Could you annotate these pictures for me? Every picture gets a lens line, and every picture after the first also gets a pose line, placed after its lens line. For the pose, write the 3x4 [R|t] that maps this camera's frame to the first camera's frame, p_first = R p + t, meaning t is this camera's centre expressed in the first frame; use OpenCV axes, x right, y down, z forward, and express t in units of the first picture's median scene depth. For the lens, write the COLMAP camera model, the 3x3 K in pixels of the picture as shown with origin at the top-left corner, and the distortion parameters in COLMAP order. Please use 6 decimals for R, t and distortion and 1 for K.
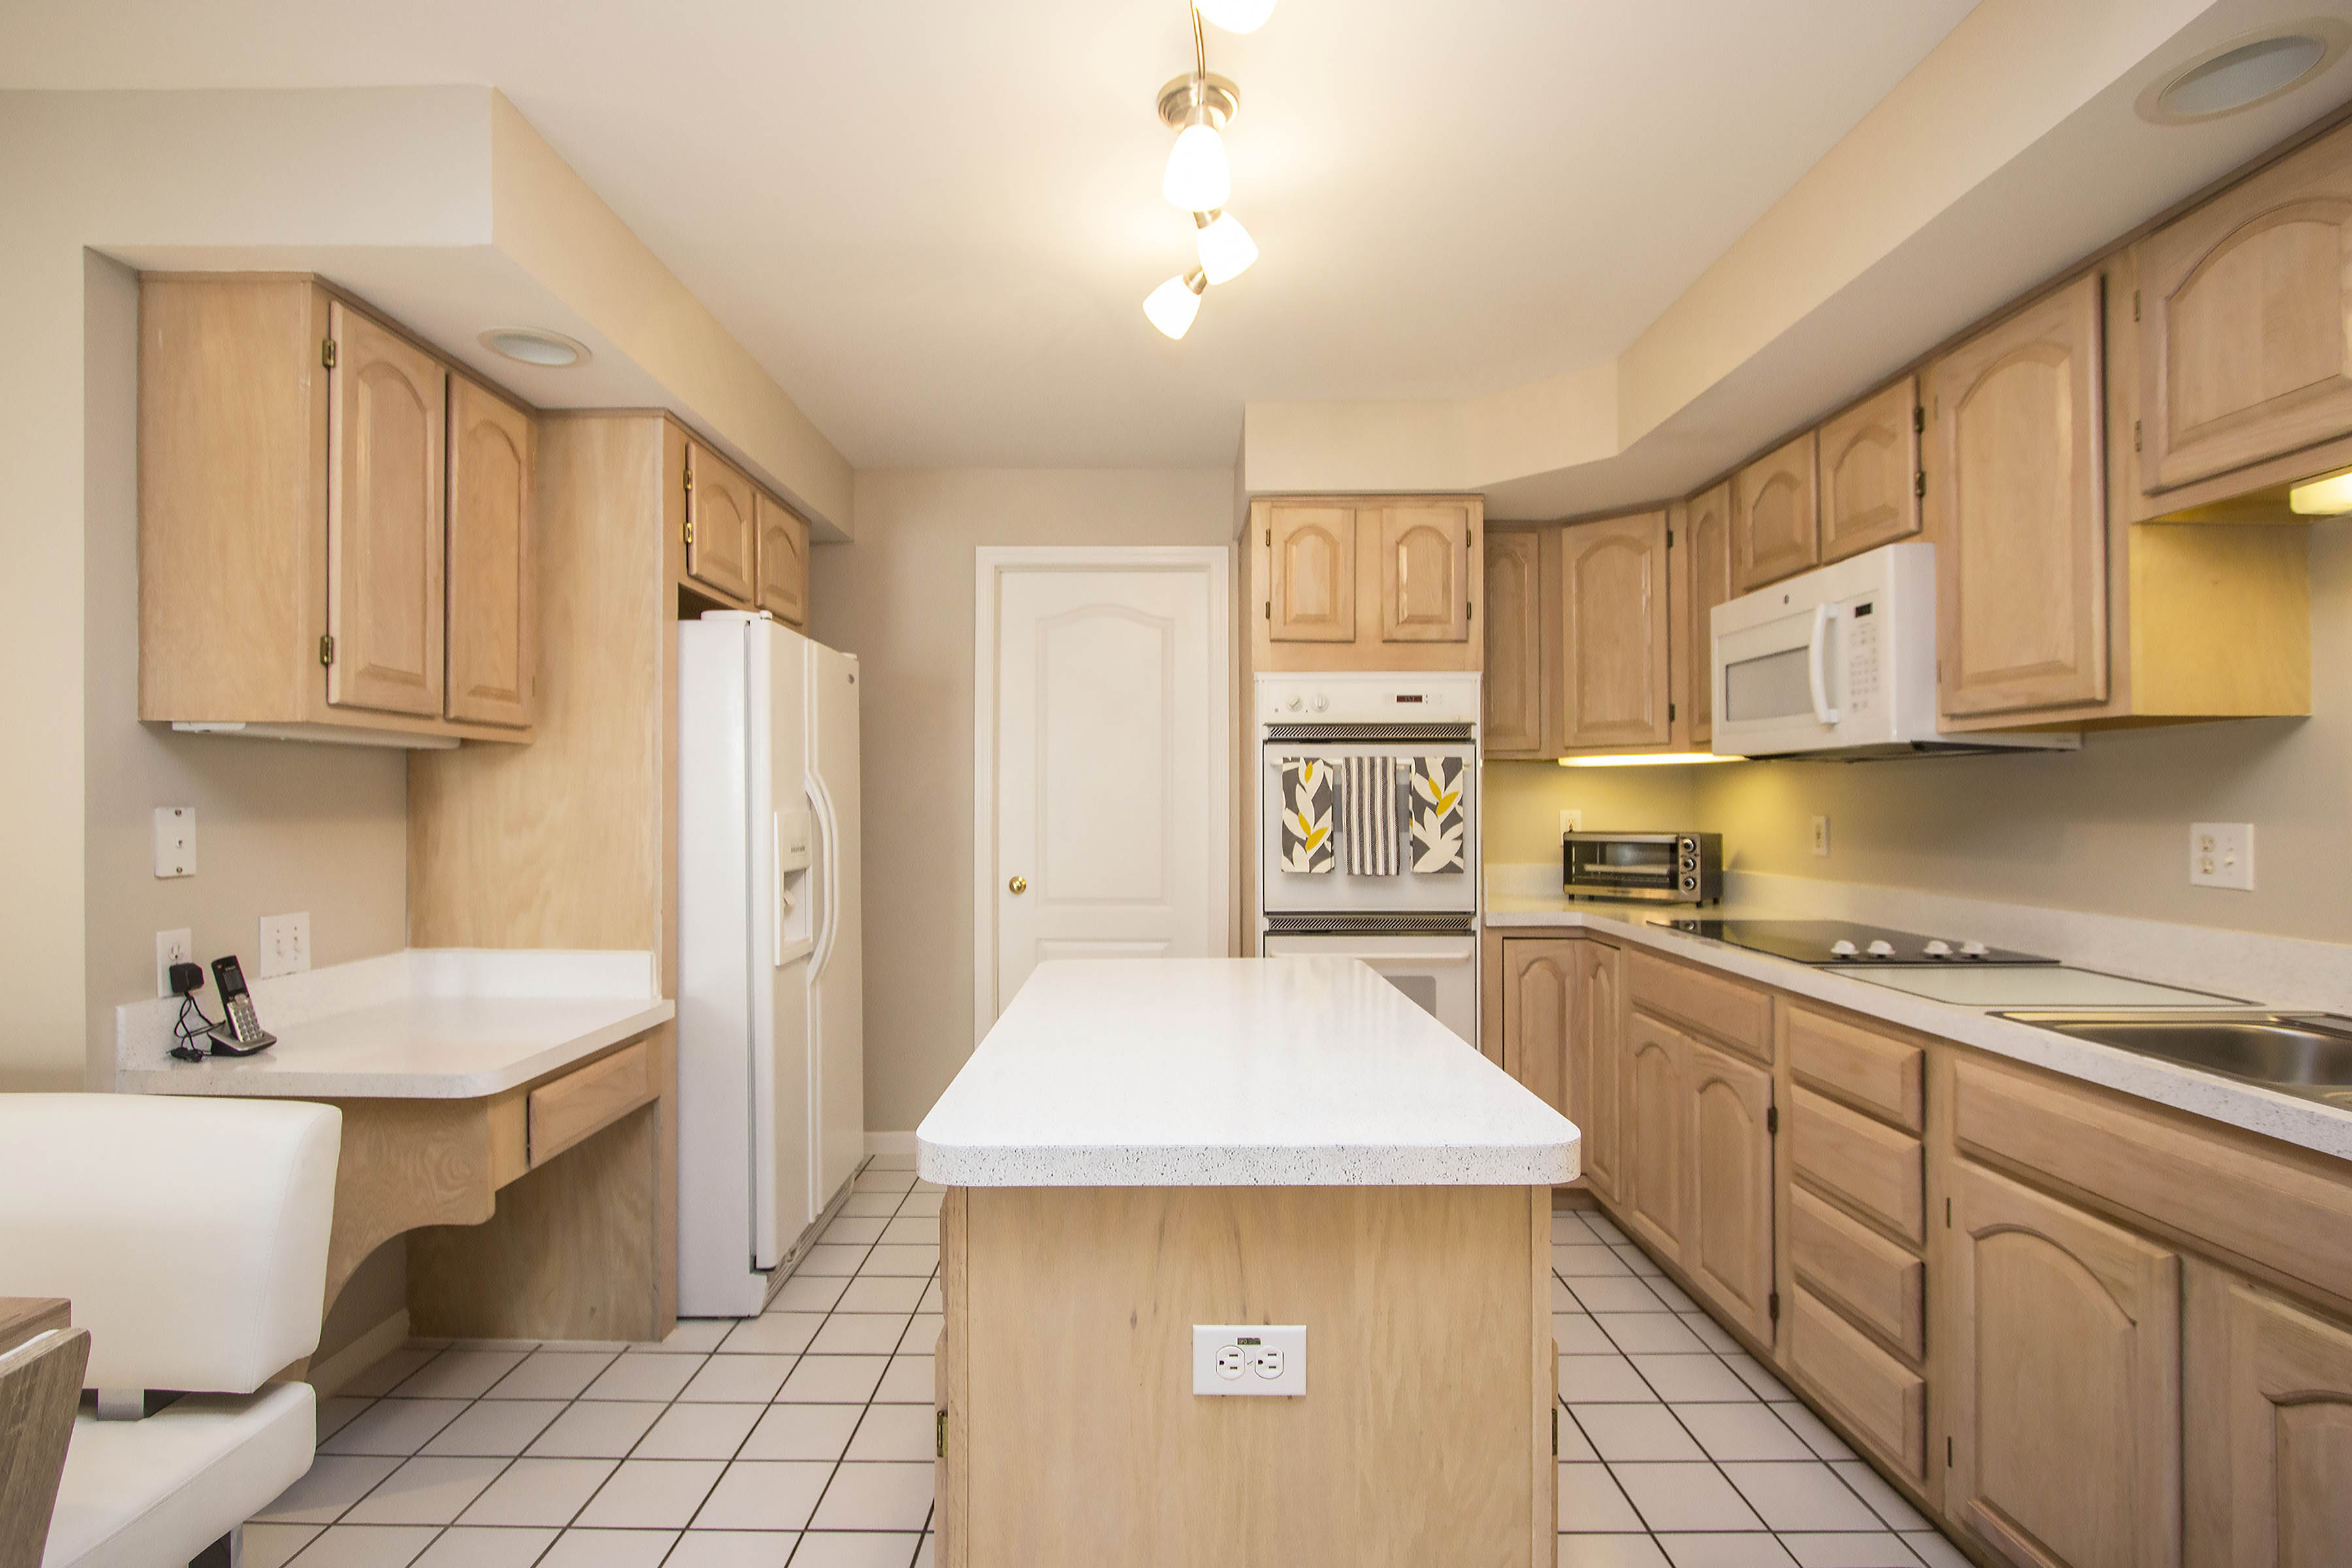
lens RADIAL K [[1099.2, 0, 1153.9], [0, 1099.2, 805.7], [0, 0, 1]] dist [-0.012688, 0.002193]
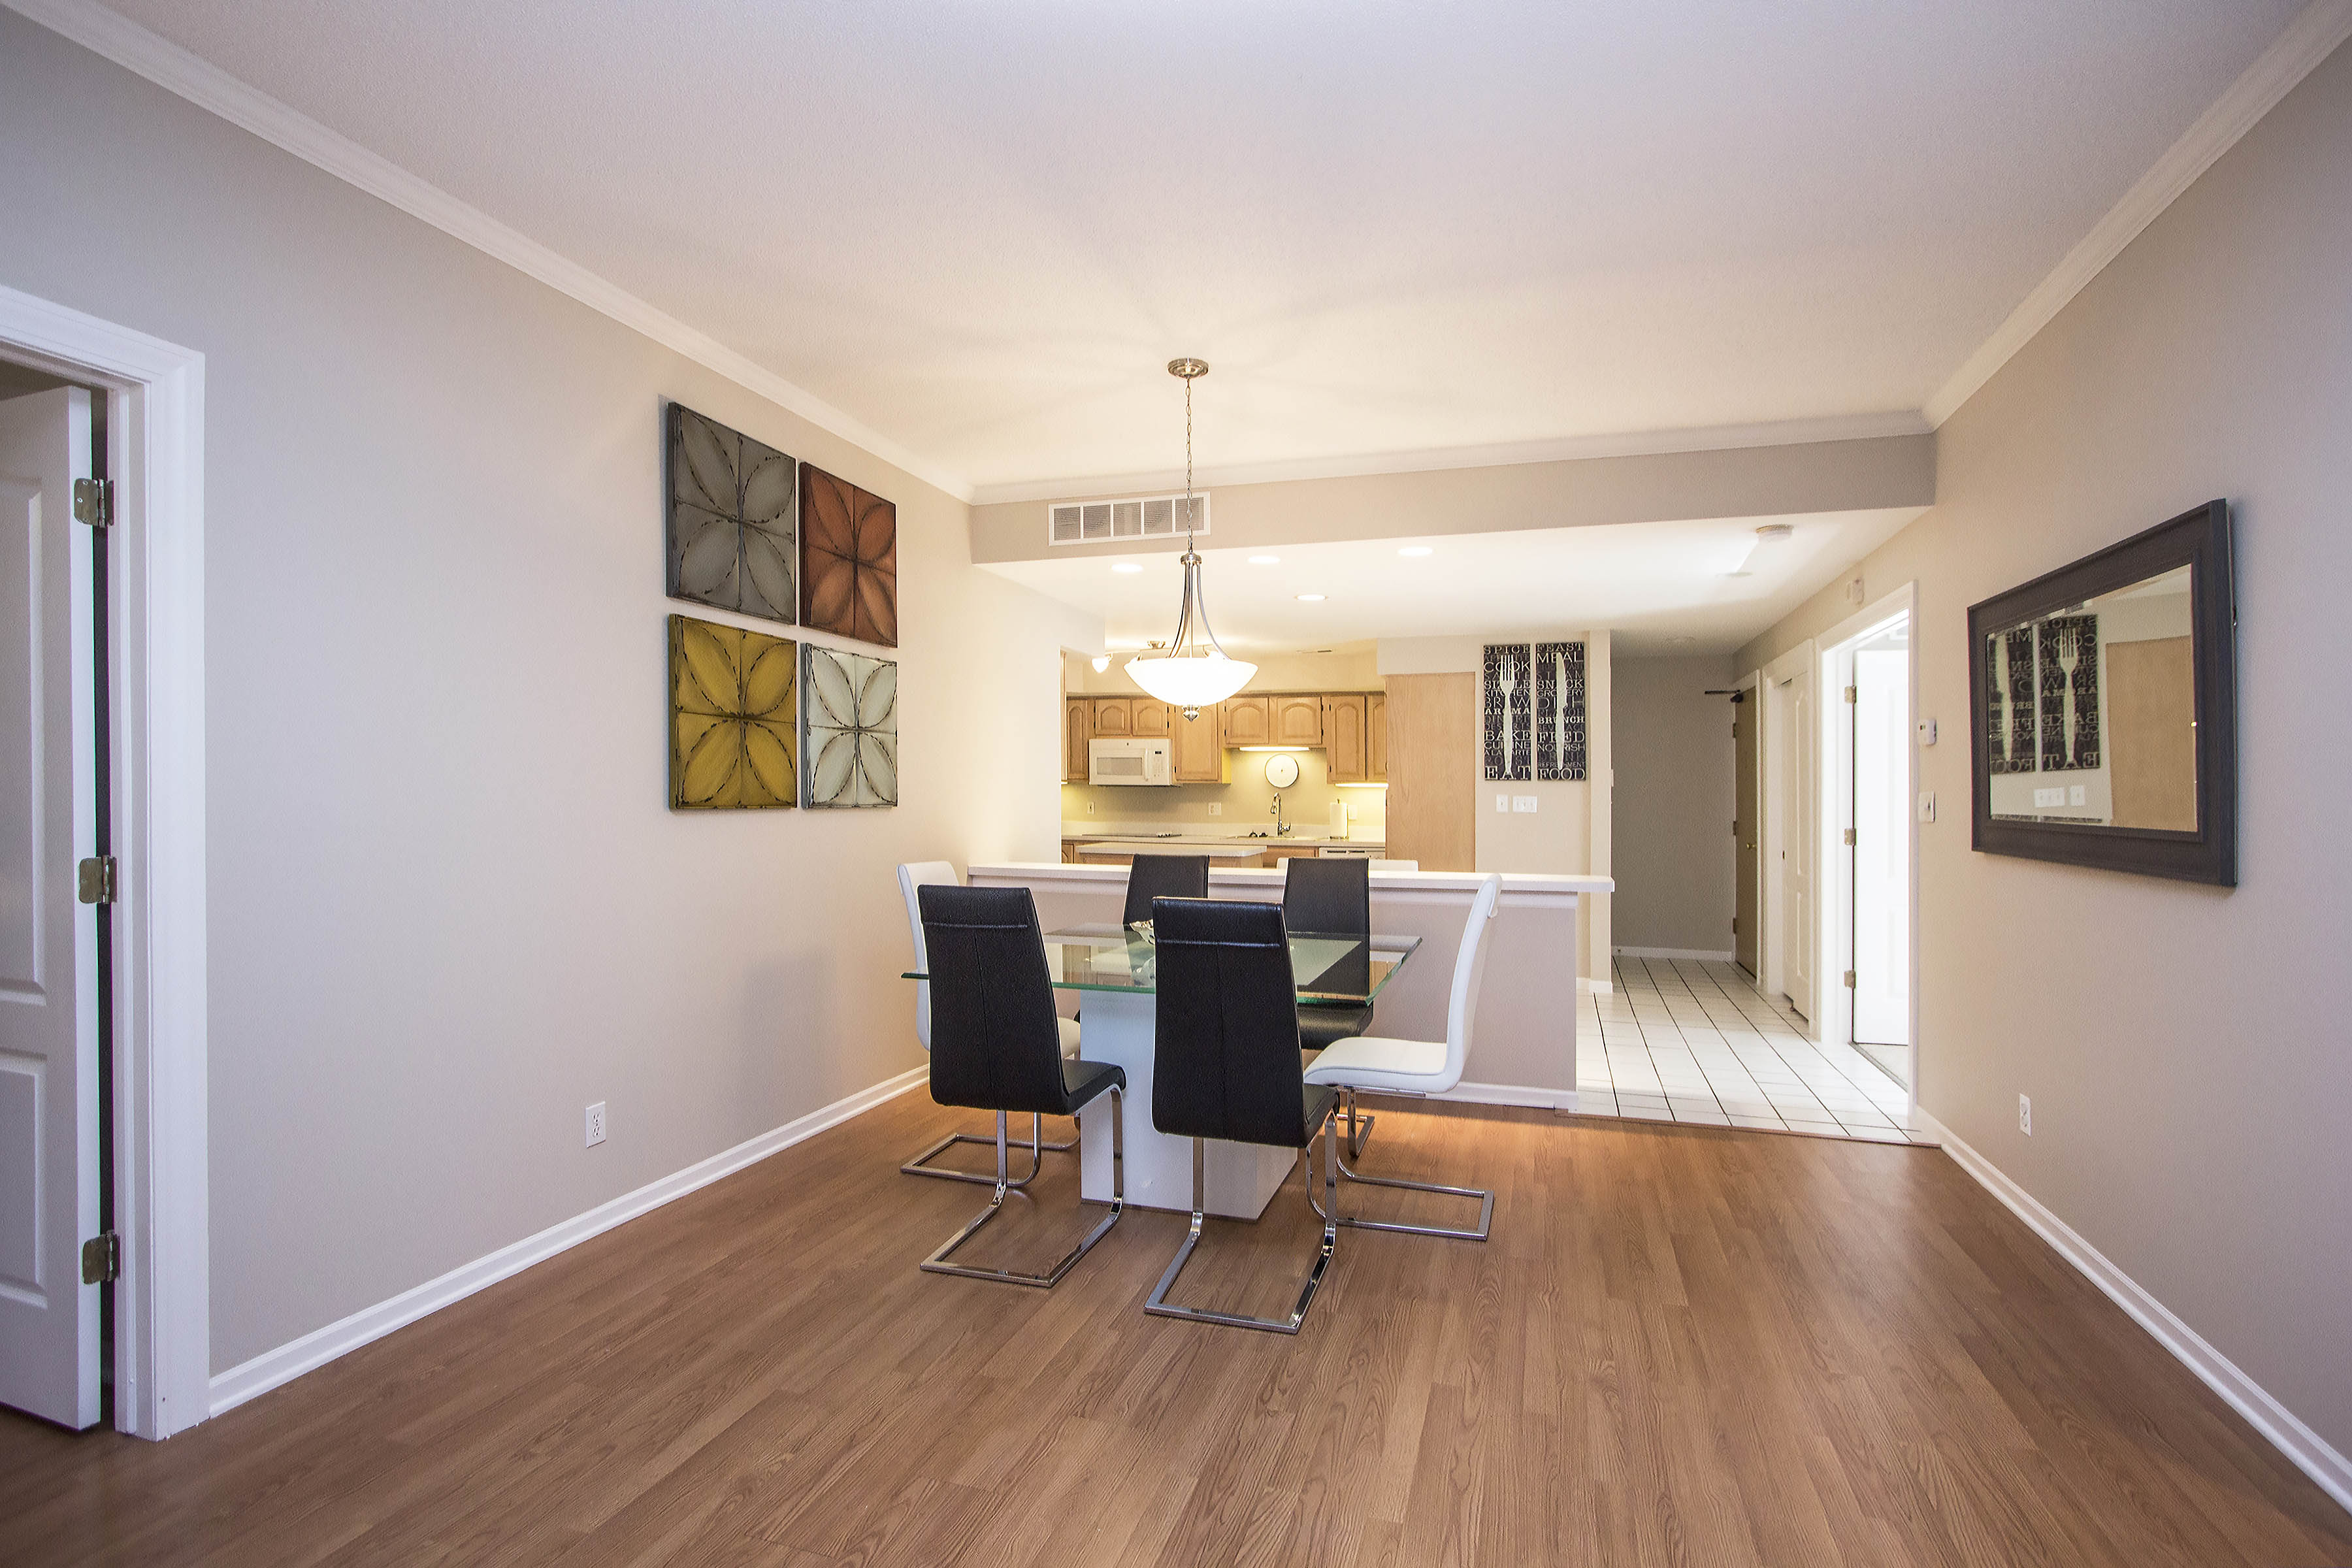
lens RADIAL K [[1099.2, 0, 1211.7], [0, 1099.2, 824.1], [0, 0, 1]] dist [-0.012688, 0.002193]
pose [[0.268066, -0.029458, 0.962950, -2.371262], [-0.005893, 0.999464, 0.032216, -0.031325], [-0.963383, -0.014310, 0.267748, -0.219530]]
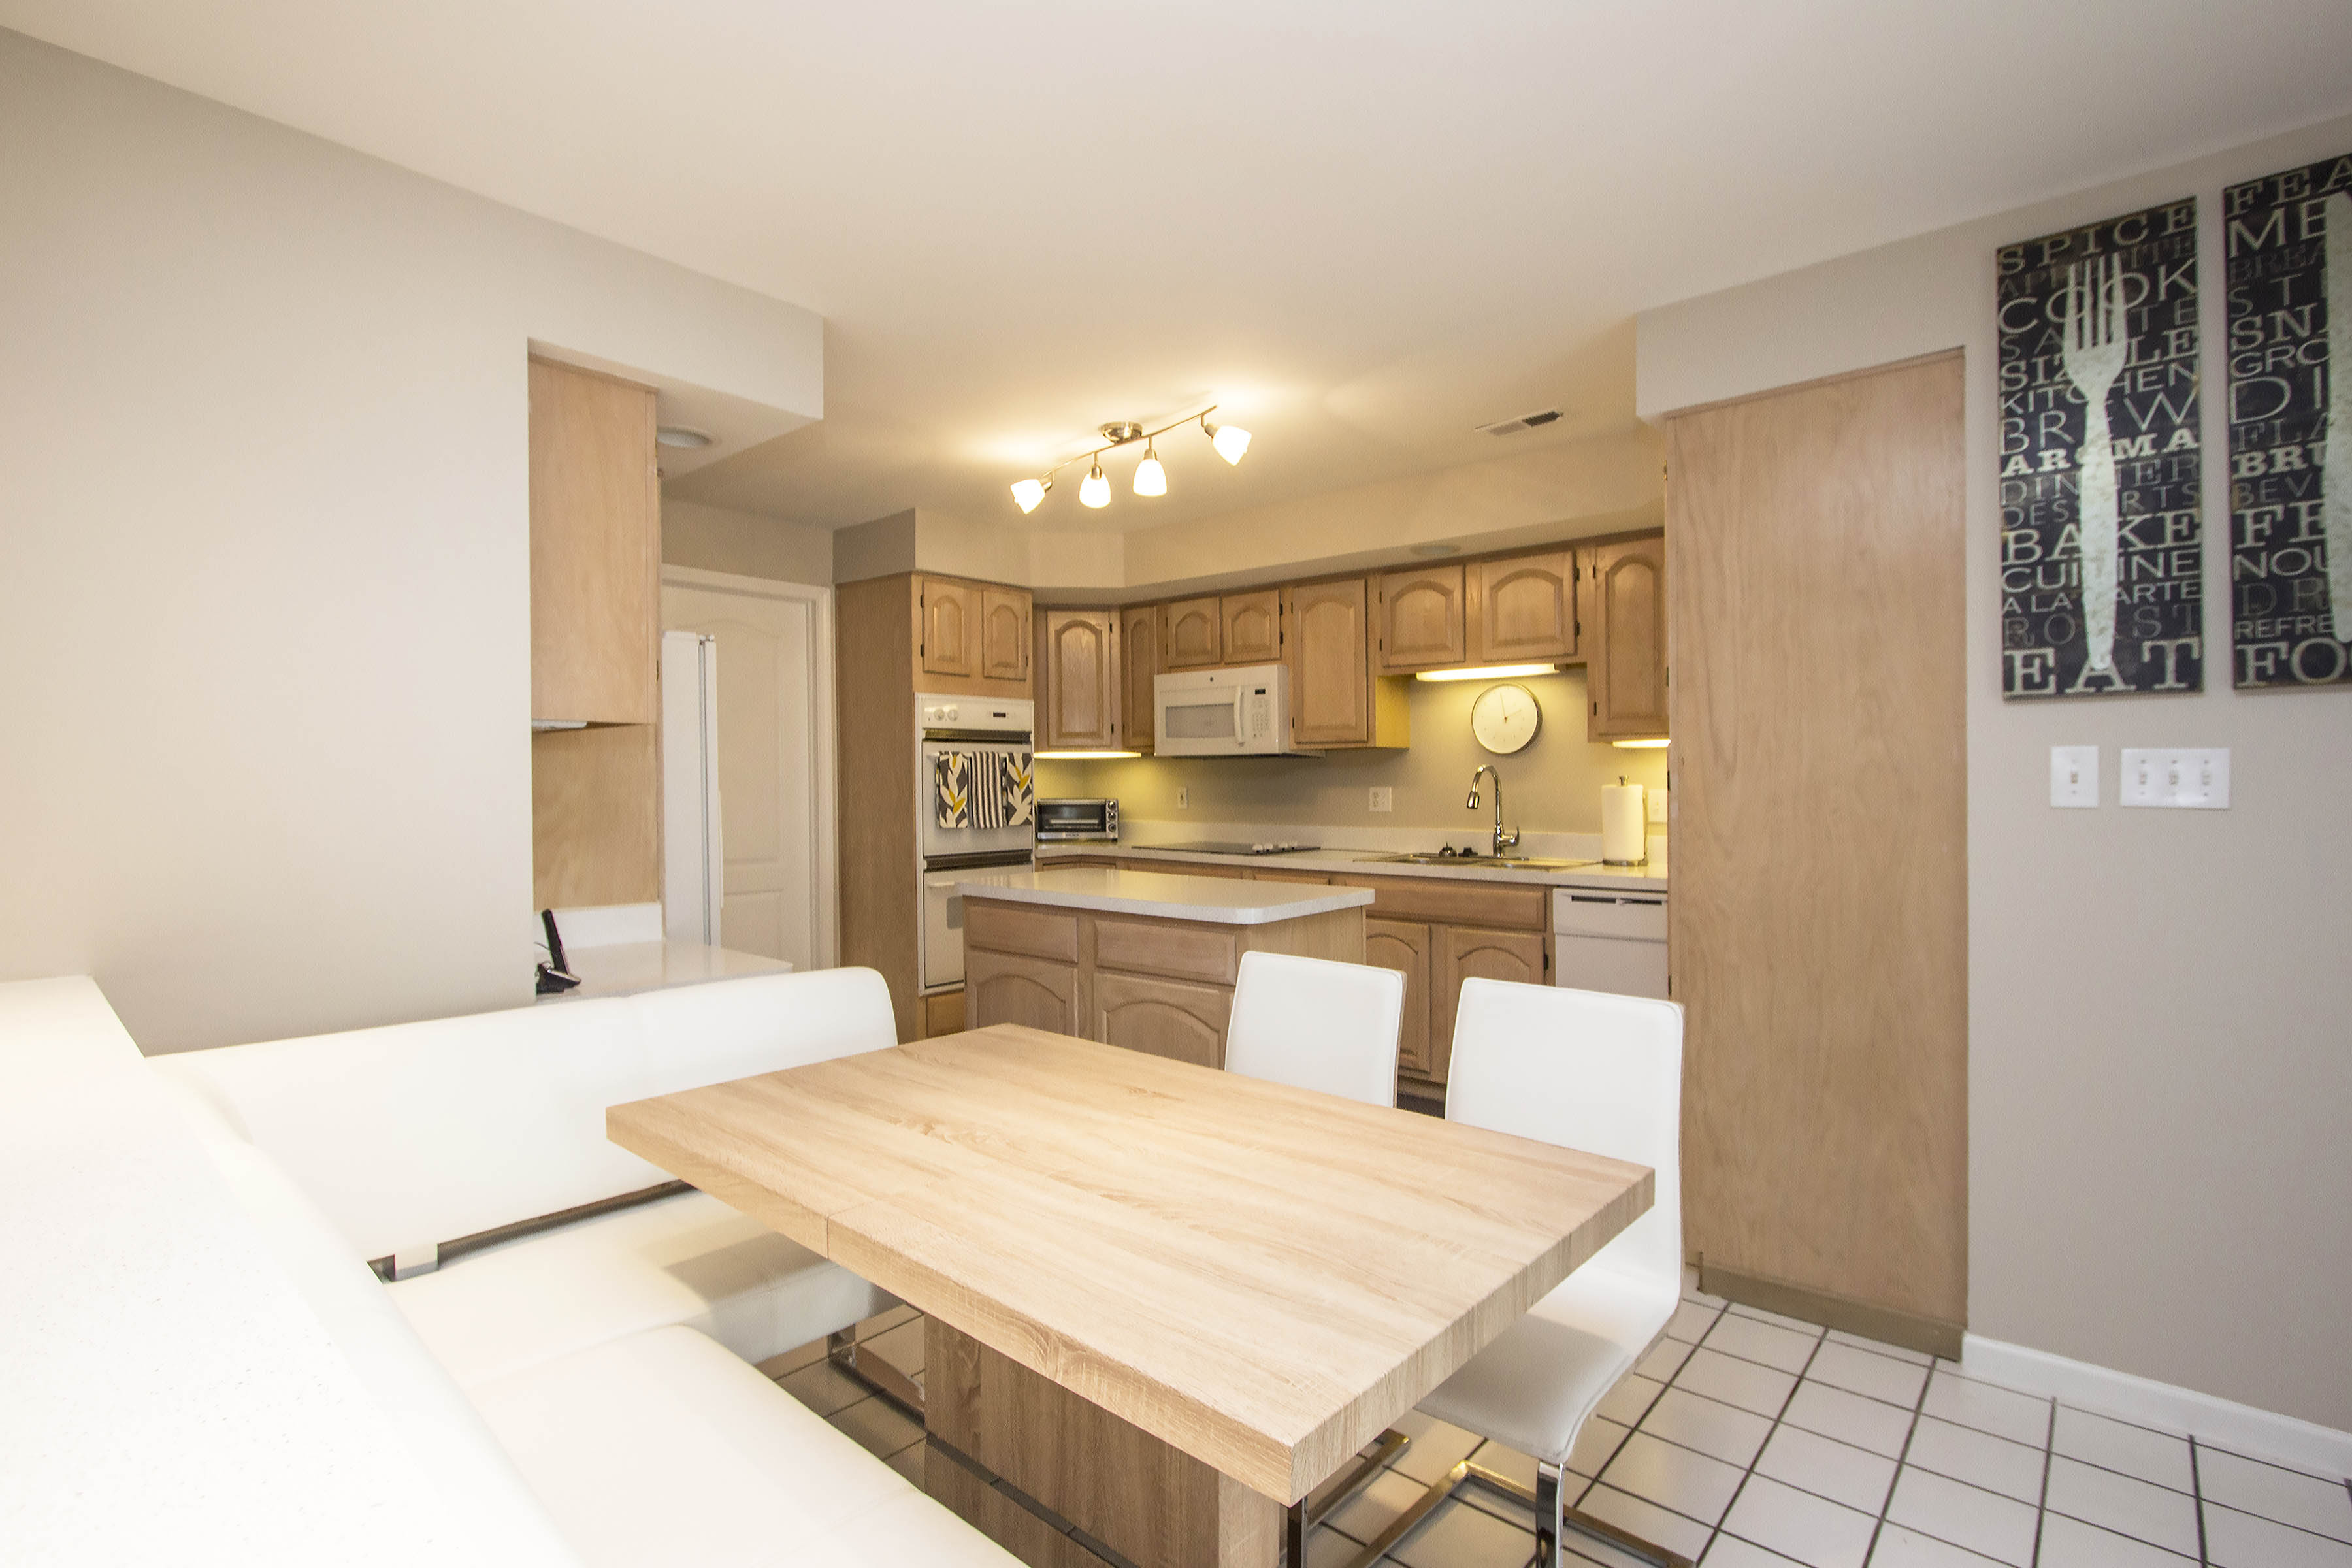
lens RADIAL K [[1099.2, 0, 1160.8], [0, 1099.2, 796.2], [0, 0, 1]] dist [-0.012688, 0.002193]
pose [[0.656327, -0.014385, 0.754340, -0.812920], [0.006414, 0.999888, 0.013487, -0.001551], [-0.754450, -0.004013, 0.656346, -0.203507]]
